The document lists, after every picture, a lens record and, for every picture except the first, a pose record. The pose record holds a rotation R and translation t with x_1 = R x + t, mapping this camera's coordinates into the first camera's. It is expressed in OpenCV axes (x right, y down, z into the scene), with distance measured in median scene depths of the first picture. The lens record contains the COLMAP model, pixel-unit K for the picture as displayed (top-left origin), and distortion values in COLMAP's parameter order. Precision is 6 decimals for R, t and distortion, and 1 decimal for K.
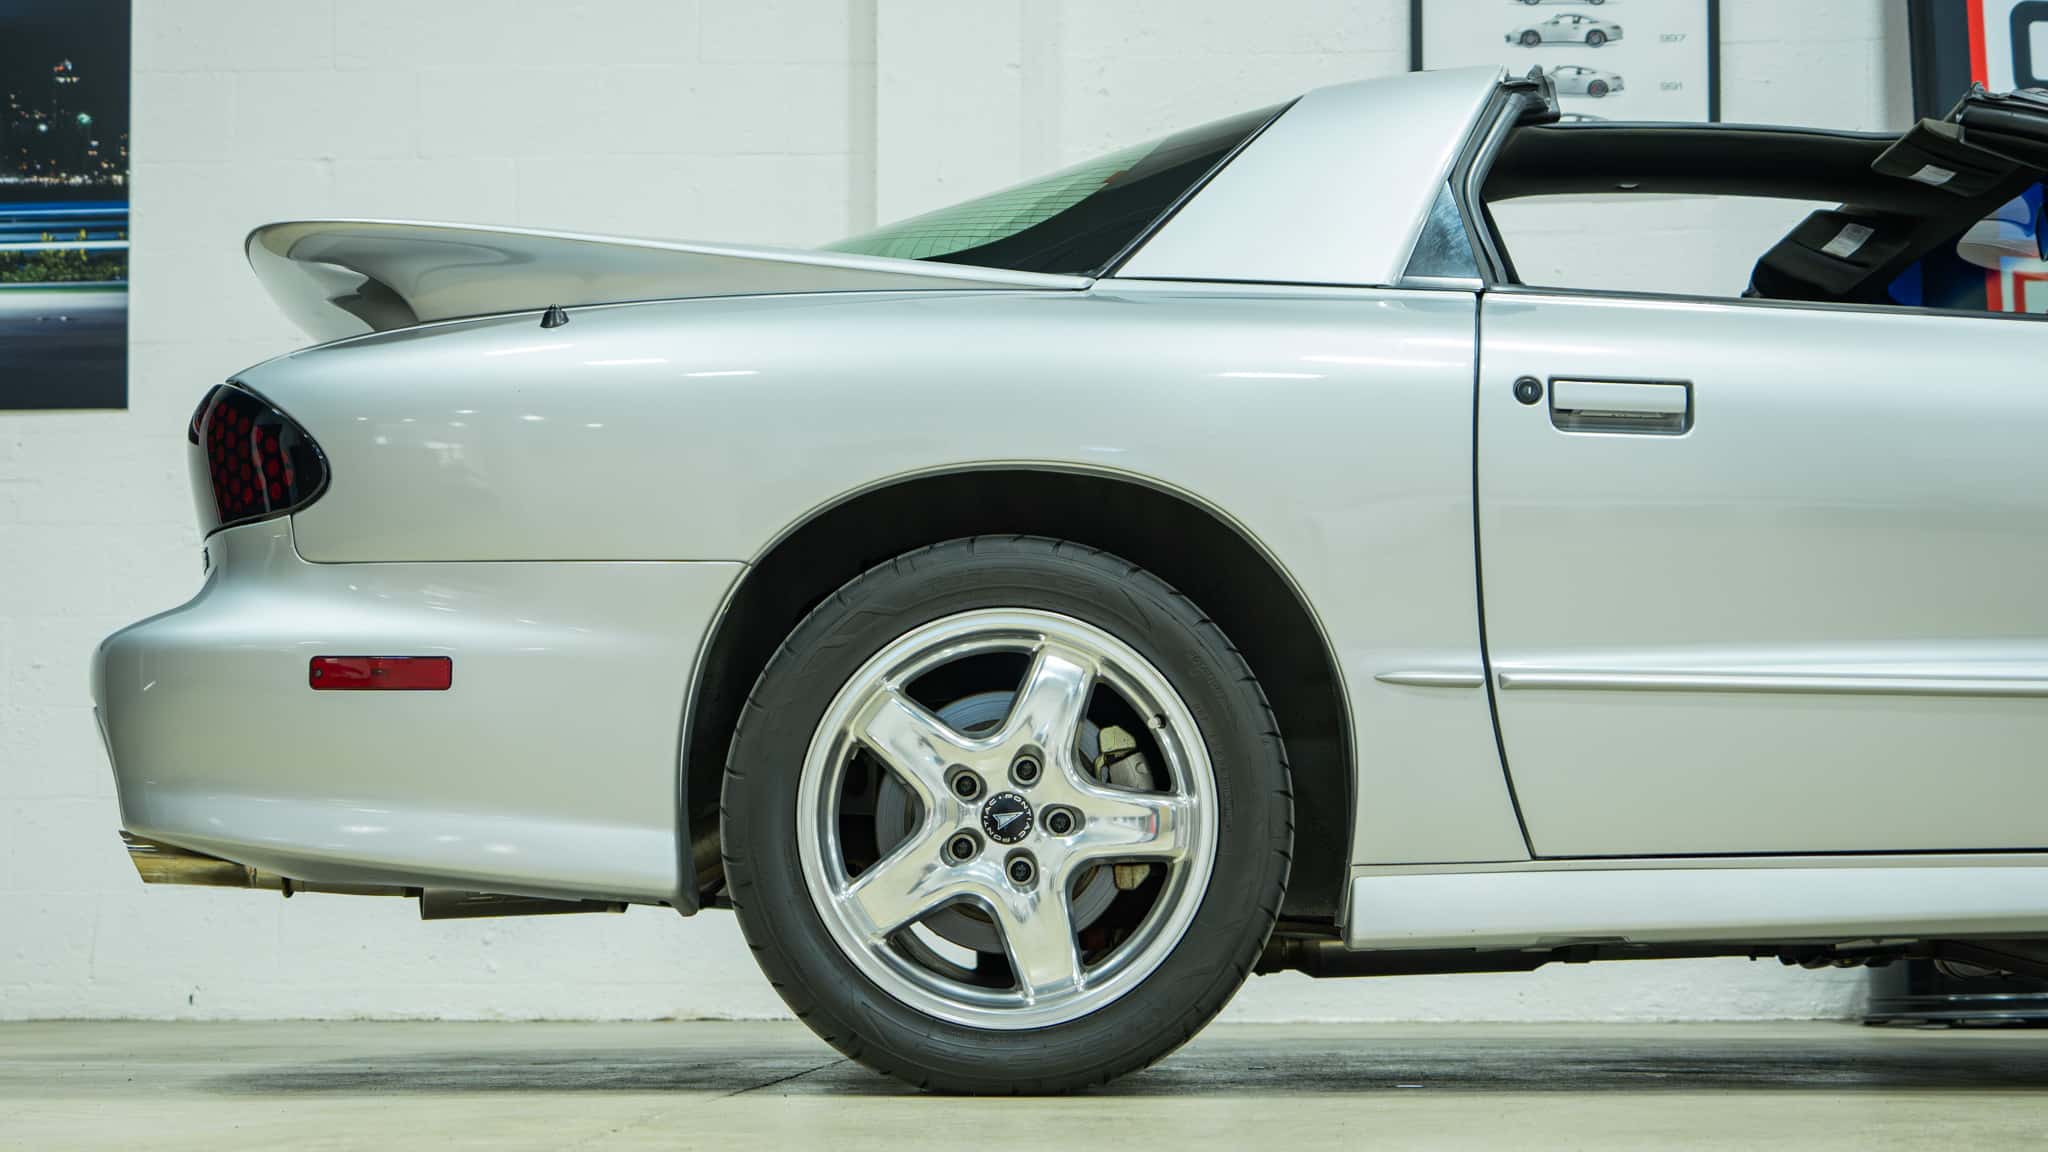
lens RADIAL K [[3248.5, 0, 998.3], [0, 3248.5, 700.8], [0, 0, 1]] dist [0.021100, 0.139968]
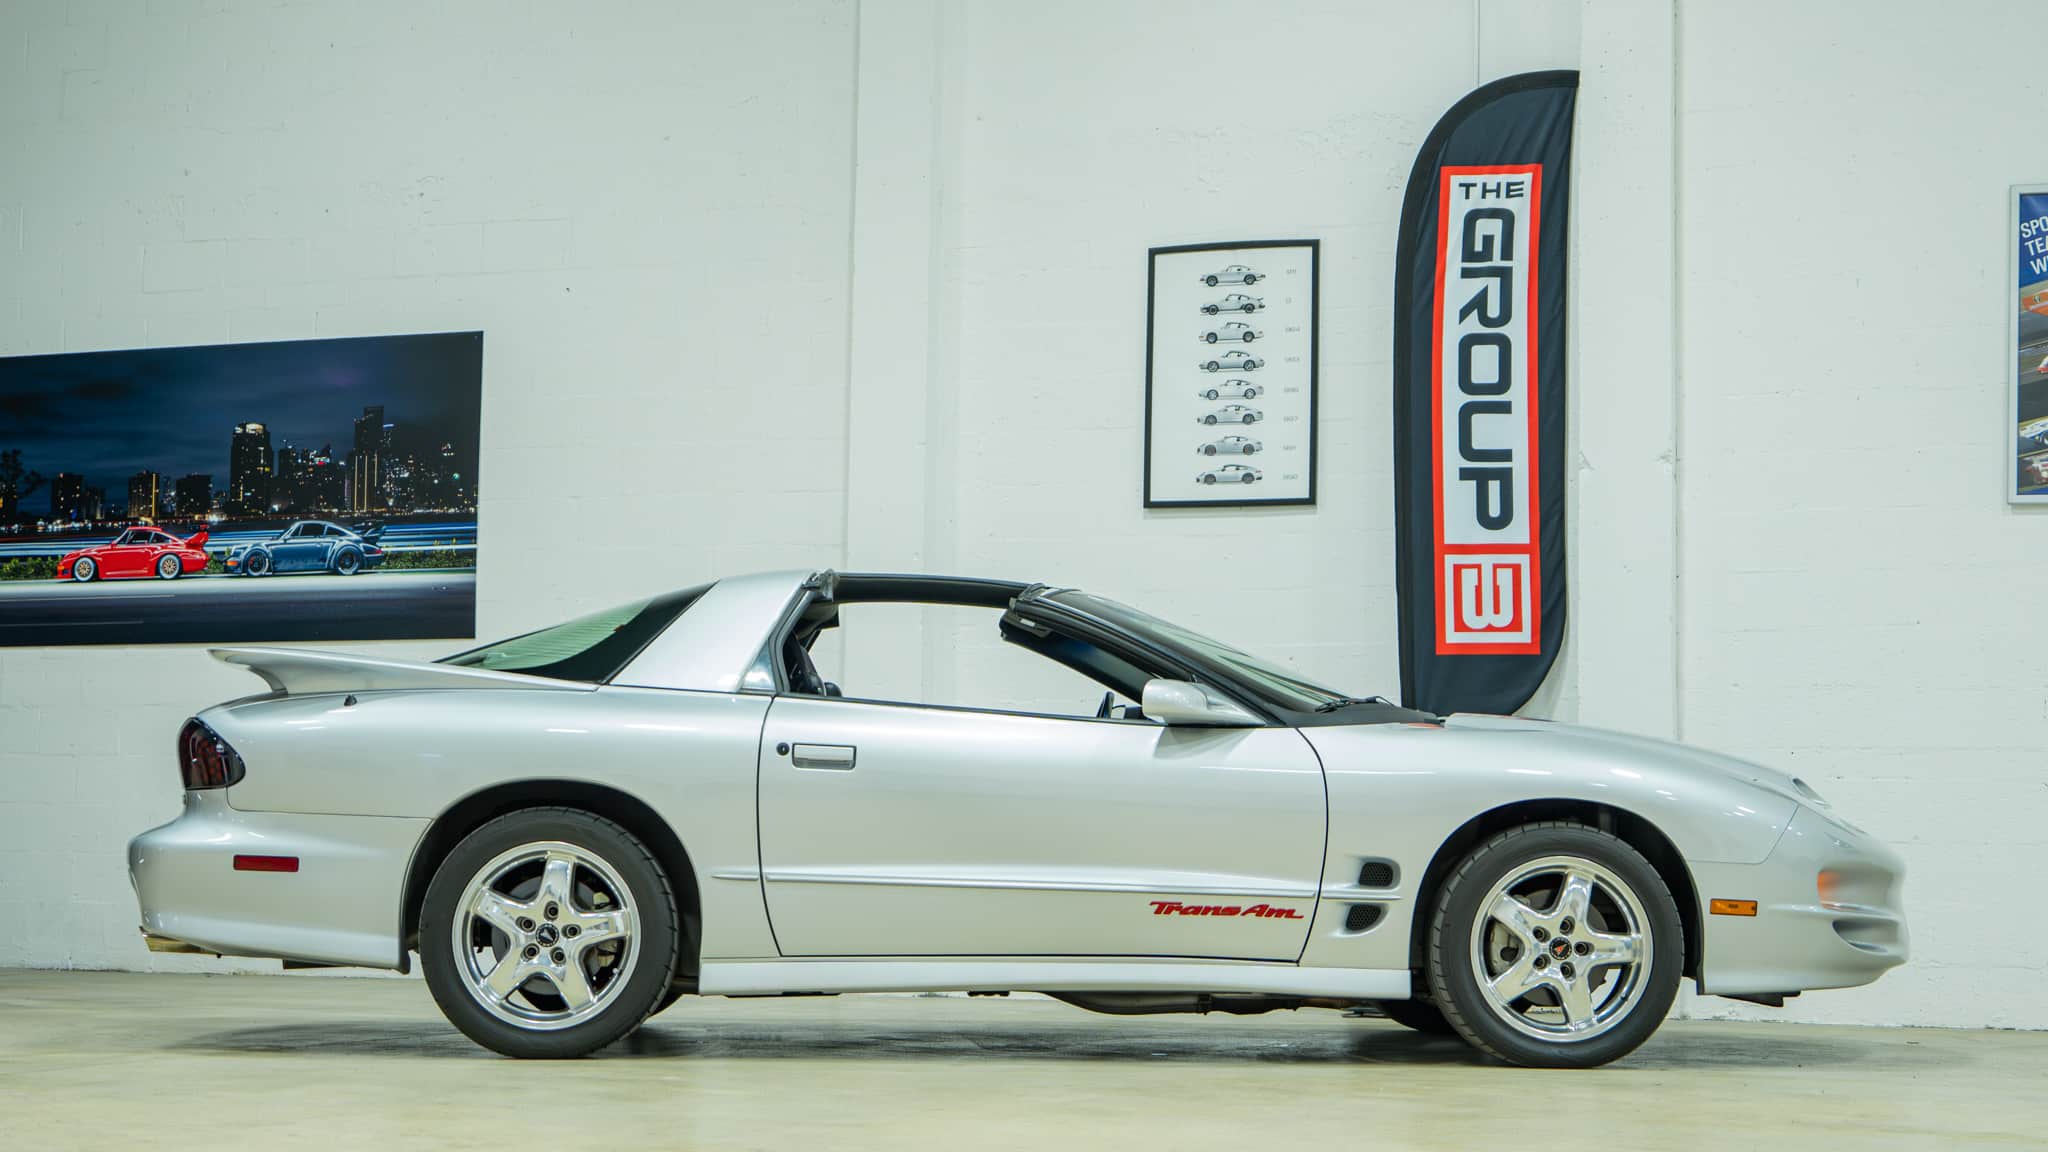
lens RADIAL K [[3350.8, 0, 1059.7], [0, 3350.8, 577.4], [0, 0, 1]] dist [0.045665, 0.019304]
pose [[0.951467, -0.009571, -0.307603, 1.167374], [0.006925, 0.999929, -0.009692, -0.198584], [0.307674, 0.007091, 0.951465, -1.265840]]
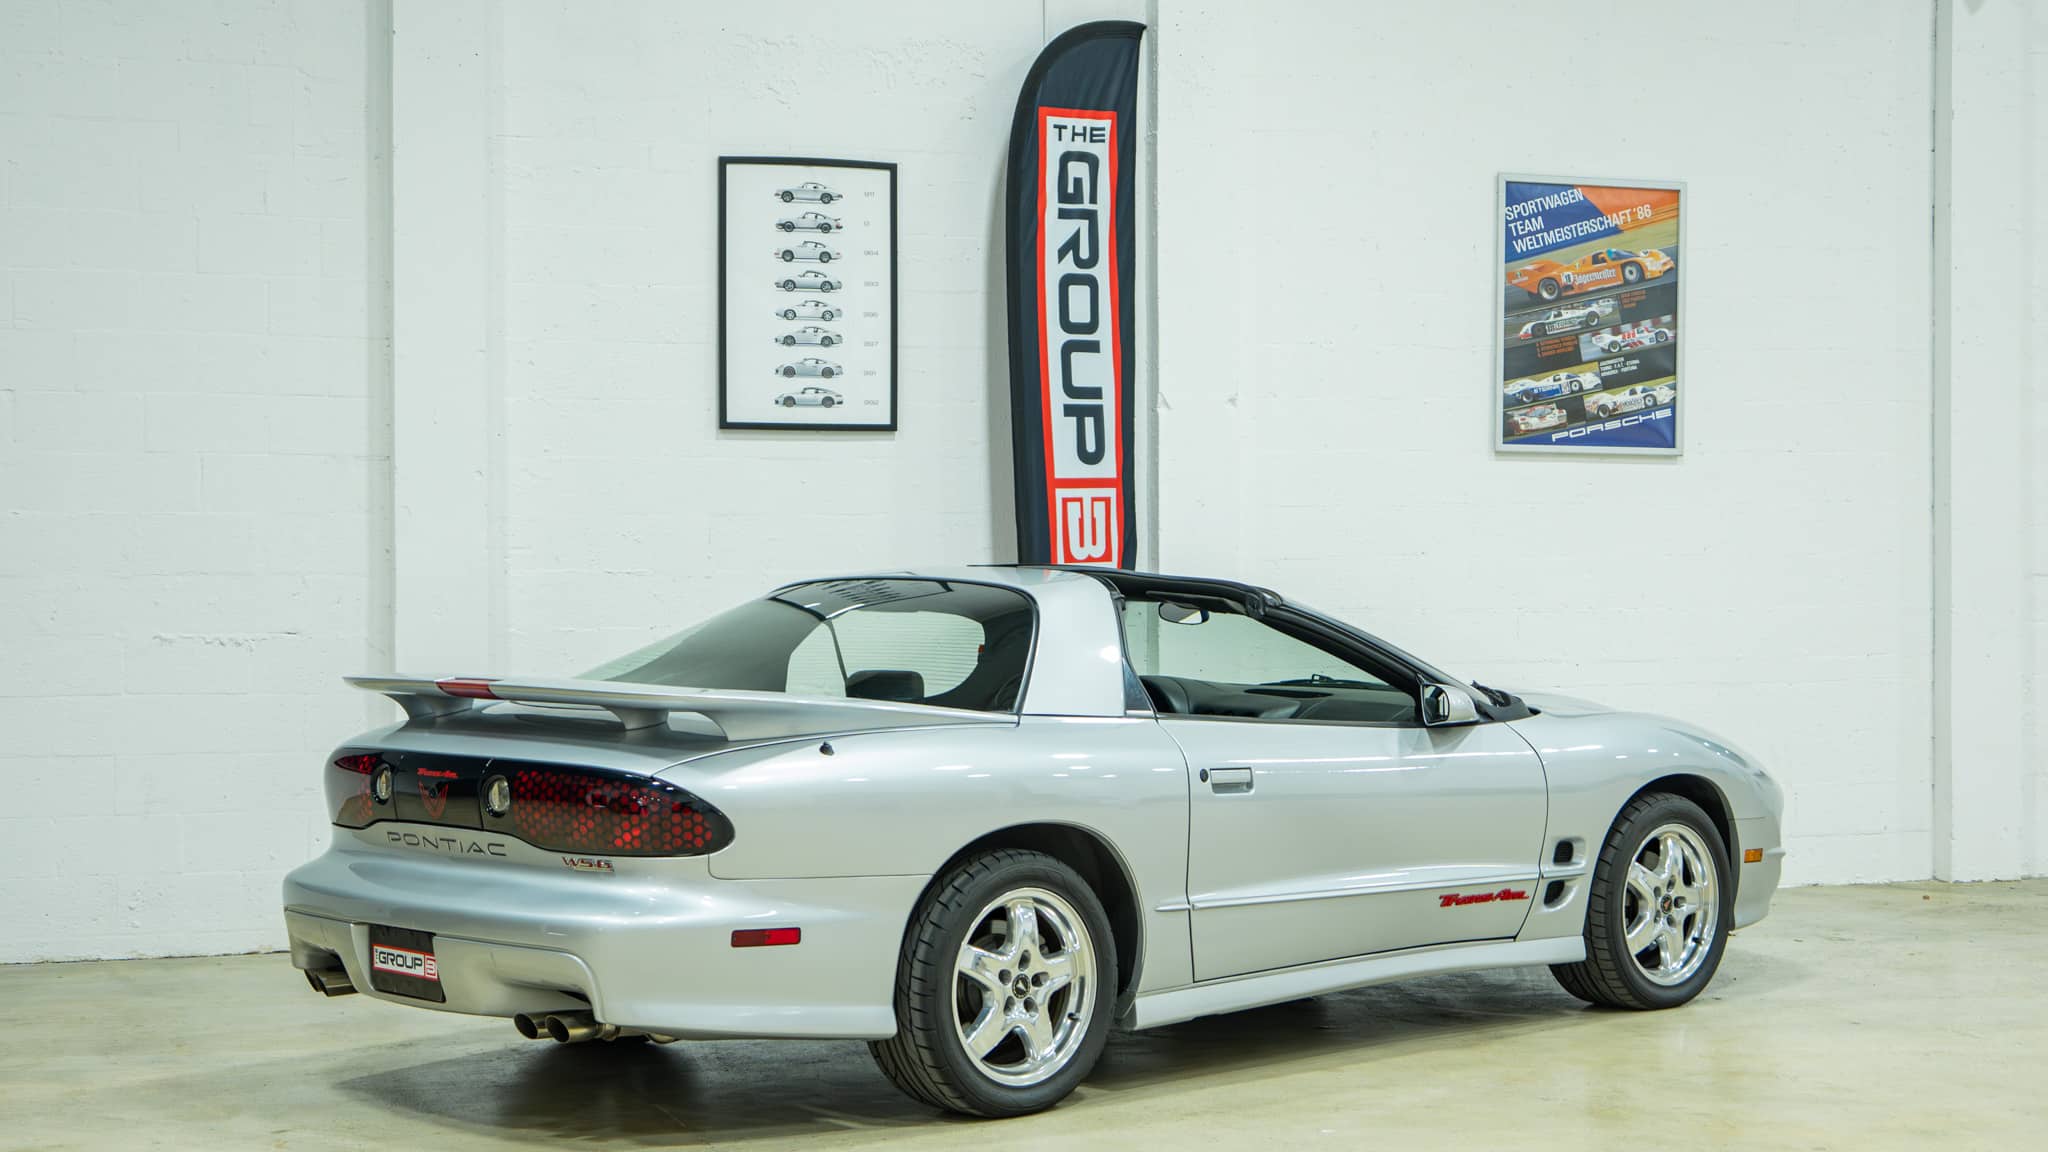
lens RADIAL K [[3327.2, 0, 1052.9], [0, 3327.2, 644.4], [0, 0, 1]] dist [0.040974, 0.023535]
pose [[0.920711, -0.012640, 0.390041, -0.703226], [-0.028181, 0.994712, 0.098758, -0.414466], [-0.389227, -0.101919, 0.915486, -1.154982]]
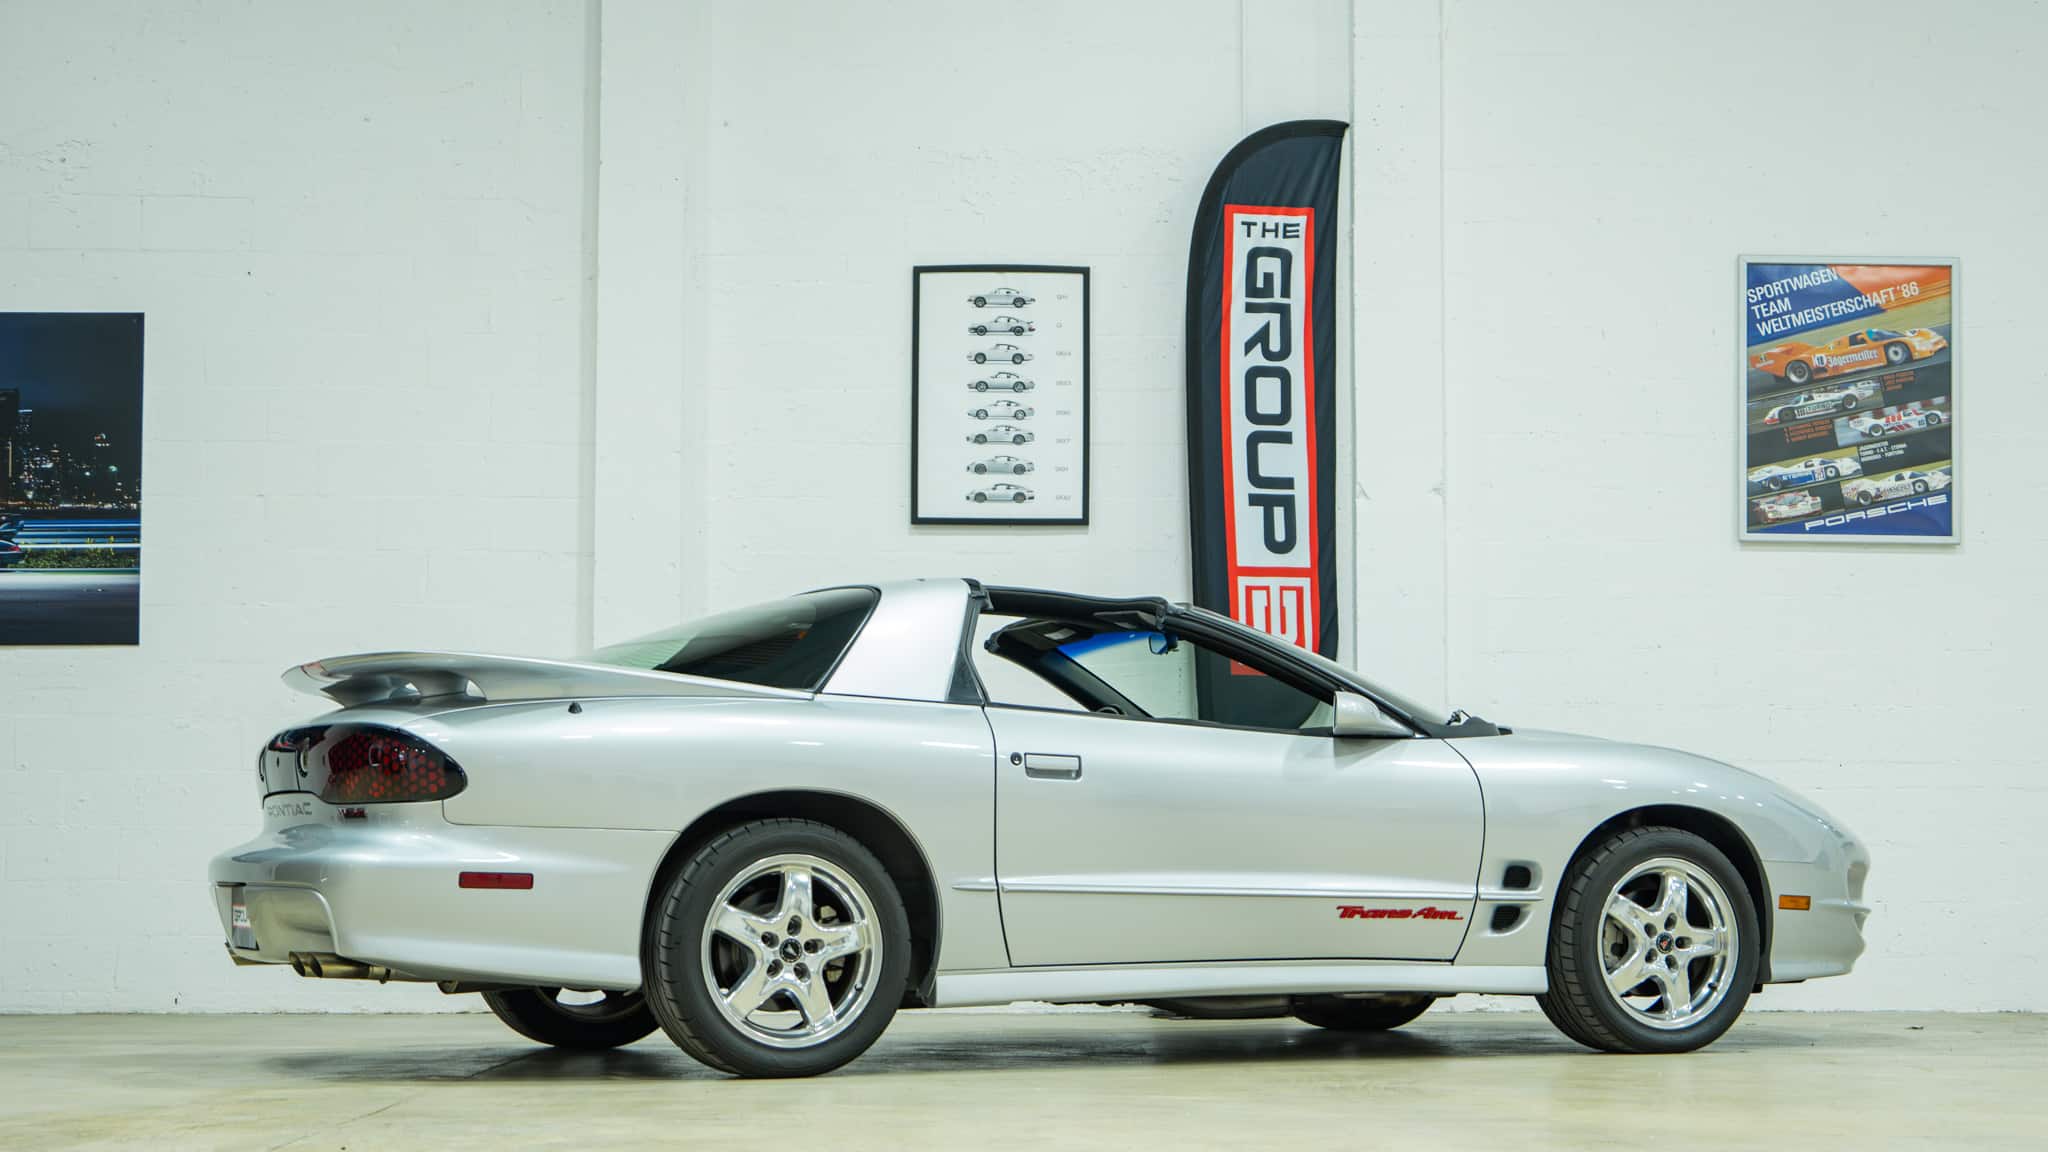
lens RADIAL K [[3334.3, 0, 1034.5], [0, 3334.3, 645.8], [0, 0, 1]] dist [0.048794, 0.012091]
pose [[0.997263, 0.007230, 0.073575, 0.119007], [-0.007491, 0.999967, 0.003268, -0.189253], [-0.073549, -0.003810, 0.997284, -1.408662]]
